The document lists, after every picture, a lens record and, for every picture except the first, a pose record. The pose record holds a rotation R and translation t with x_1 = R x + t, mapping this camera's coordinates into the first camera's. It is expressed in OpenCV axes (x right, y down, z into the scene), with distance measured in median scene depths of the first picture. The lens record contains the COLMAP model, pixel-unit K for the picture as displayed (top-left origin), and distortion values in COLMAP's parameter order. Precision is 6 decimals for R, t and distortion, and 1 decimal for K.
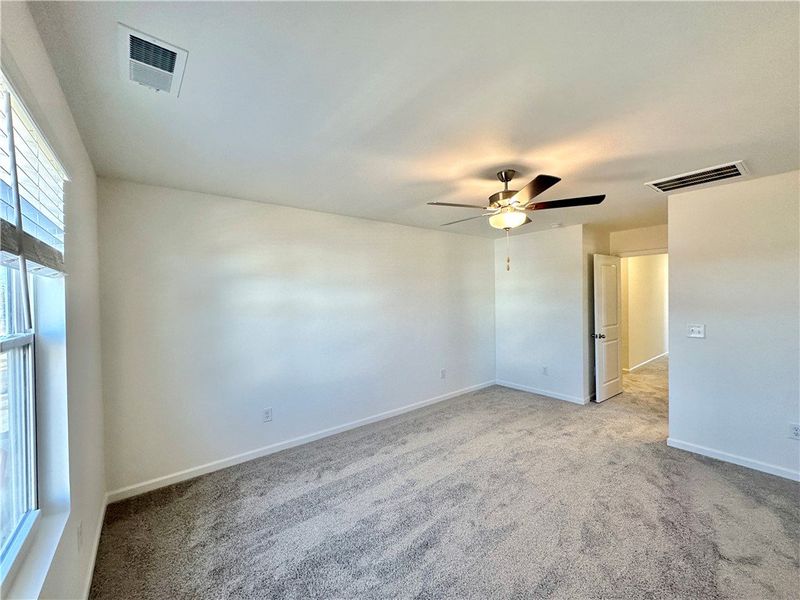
lens RADIAL K [[320.3, 0, 400.6], [0, 320.3, 298.6], [0, 0, 1]] dist [-0.000435, 0.000192]
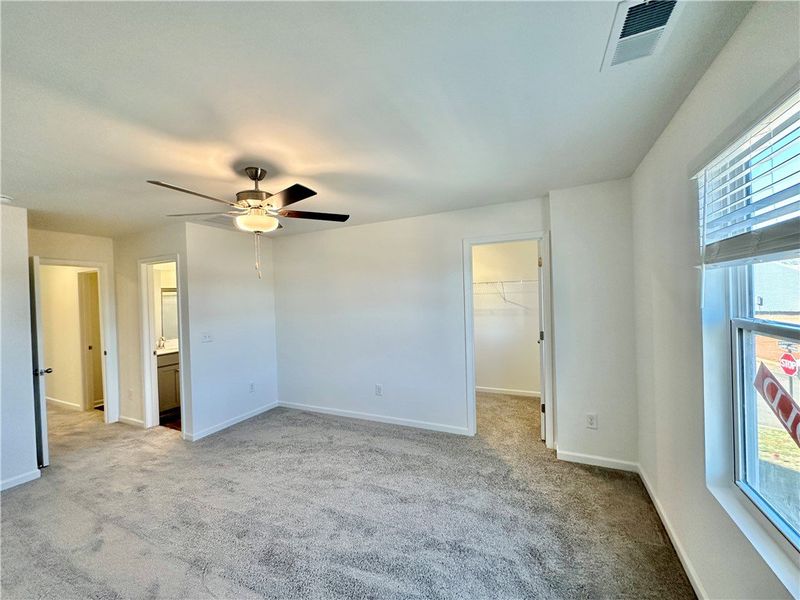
lens RADIAL K [[320.3, 0, 400.6], [0, 320.3, 298.6], [0, 0, 1]] dist [-0.000435, 0.000192]
pose [[-0.440633, 0.022143, 0.897414, -0.555584], [0.048382, 0.998829, -0.000890, -0.009235], [-0.896383, 0.043027, -0.441188, 0.888981]]
